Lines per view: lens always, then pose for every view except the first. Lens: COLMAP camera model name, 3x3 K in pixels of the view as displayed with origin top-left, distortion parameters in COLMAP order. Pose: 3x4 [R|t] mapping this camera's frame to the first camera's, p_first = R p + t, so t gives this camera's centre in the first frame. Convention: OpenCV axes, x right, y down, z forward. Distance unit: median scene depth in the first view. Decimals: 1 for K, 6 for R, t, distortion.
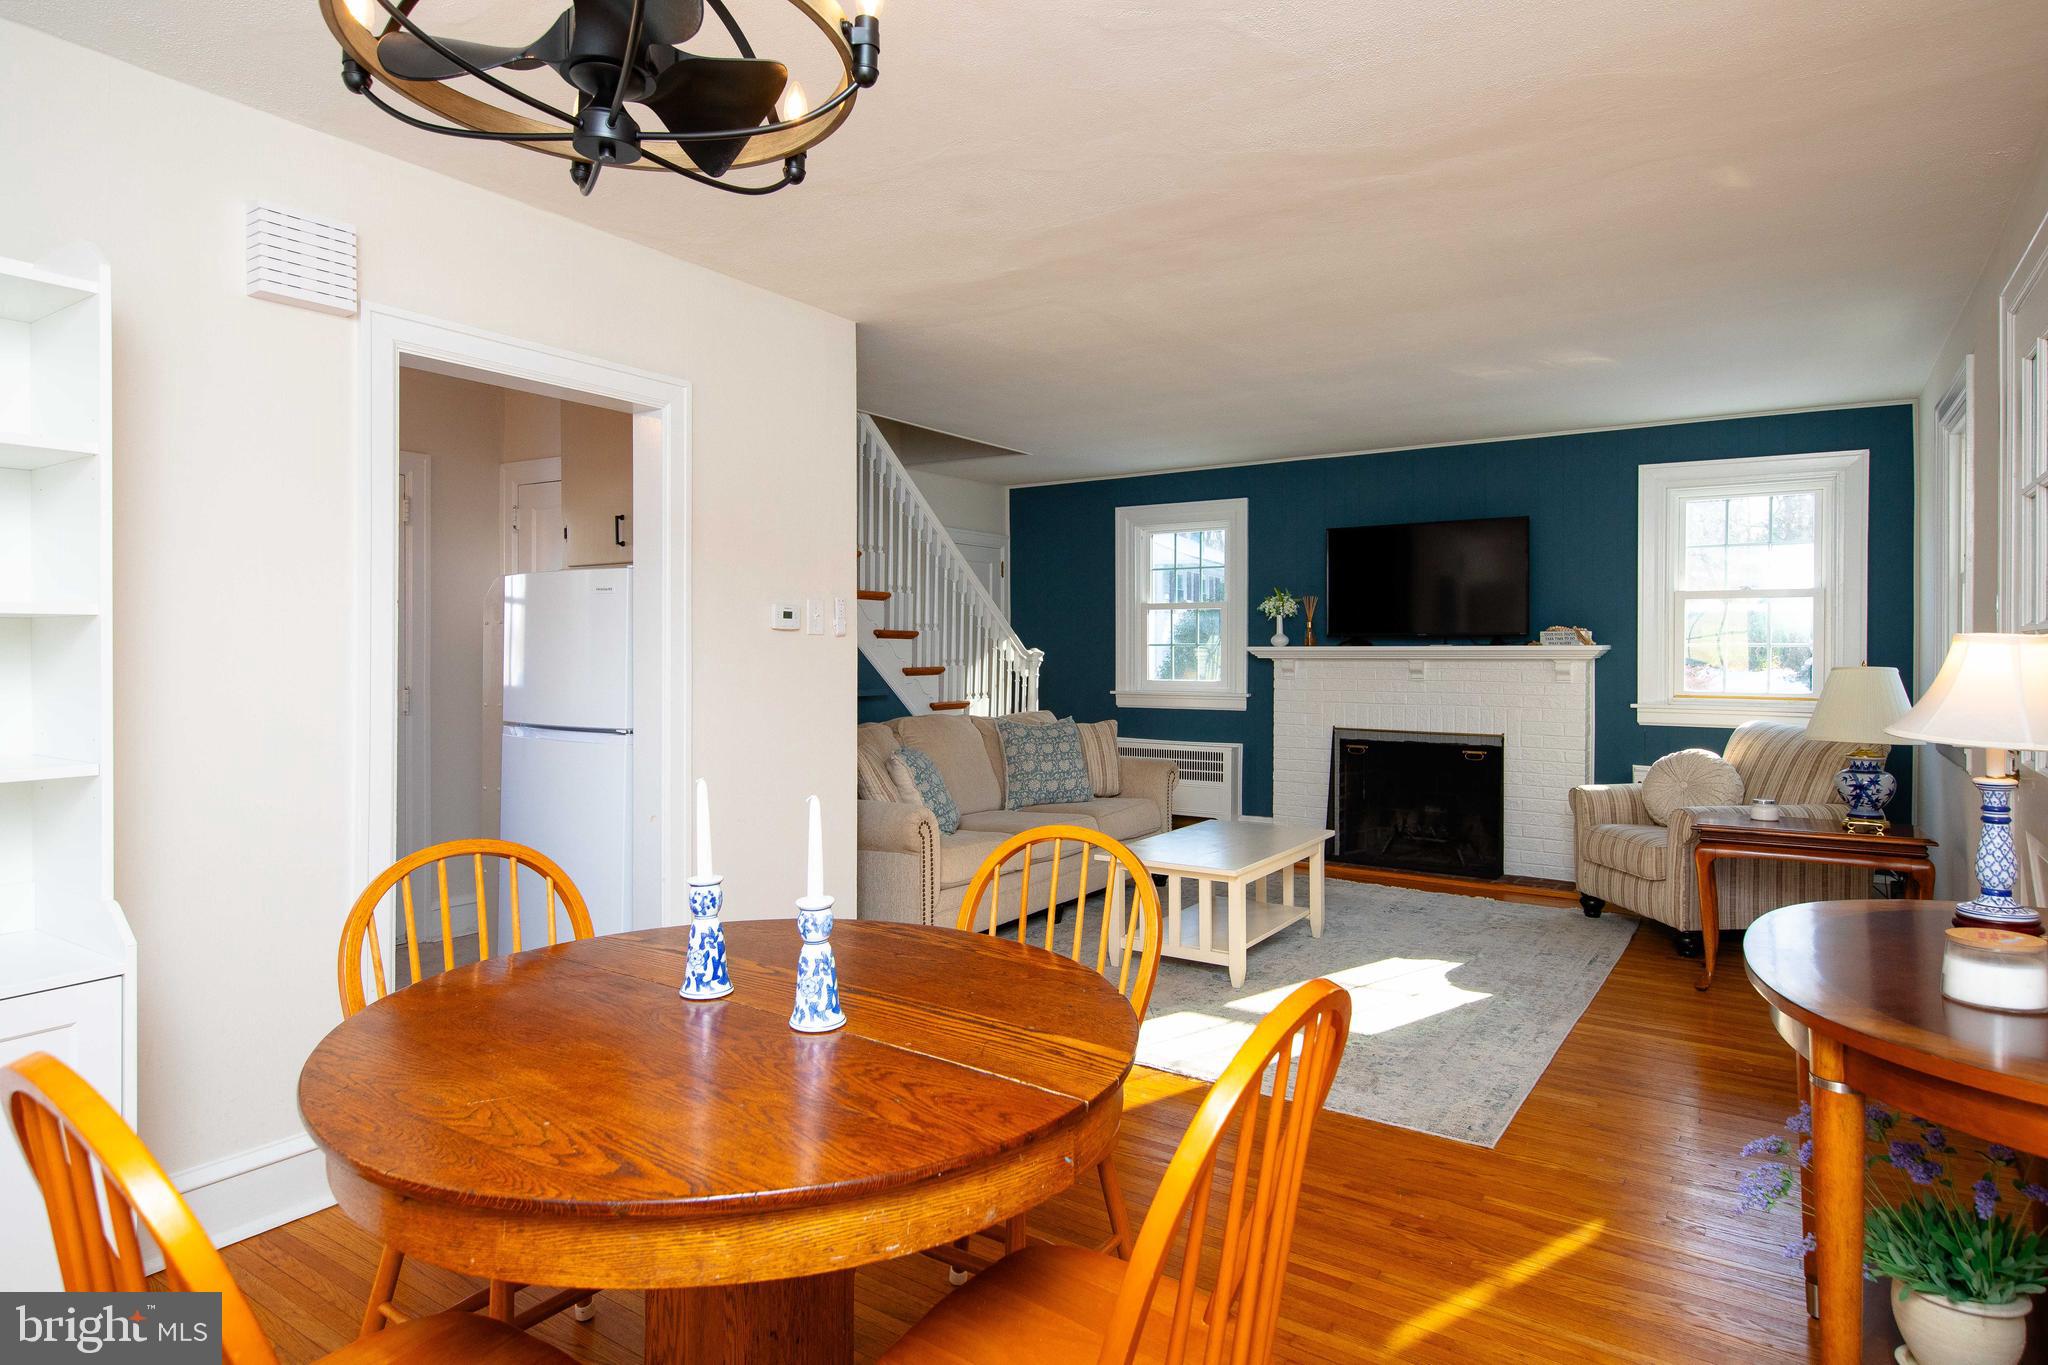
lens RADIAL K [[1120.2, 0, 1024.0], [0, 1120.2, 682.5], [0, 0, 1]] dist [-0.013522, 0.000336]
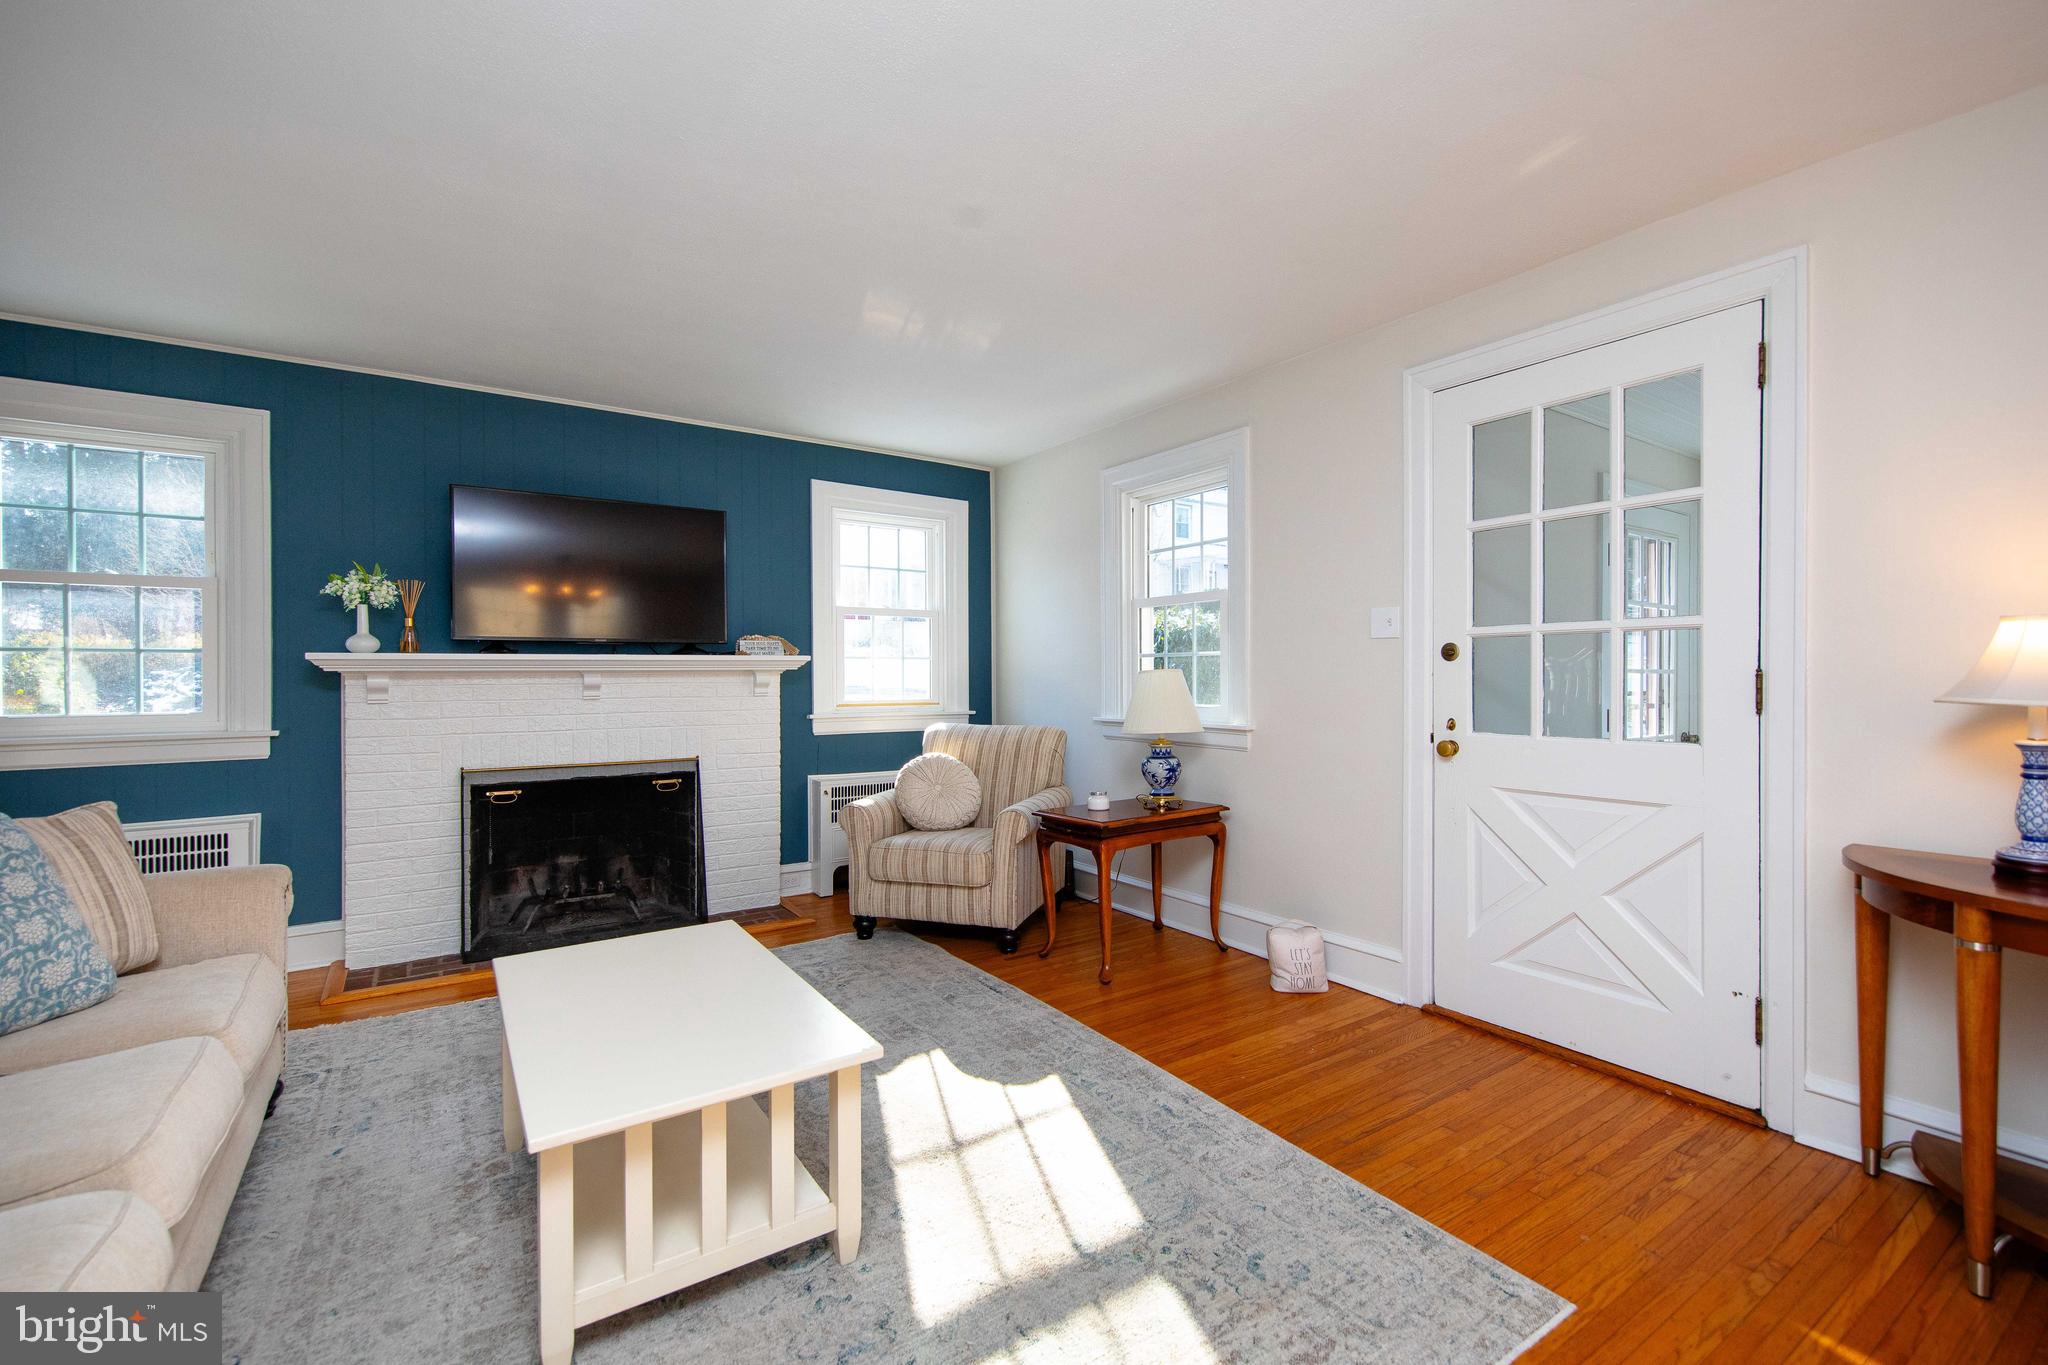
lens RADIAL K [[876.7, 0, 1024.0], [0, 876.7, 682.5], [0, 0, 1]] dist [0.029703, -0.016129]
pose [[0.369721, -0.009718, 0.929092, -0.118270], [0.032709, 0.999462, -0.002562, -0.001777], [-0.928567, 0.031337, 0.369840, 0.518365]]
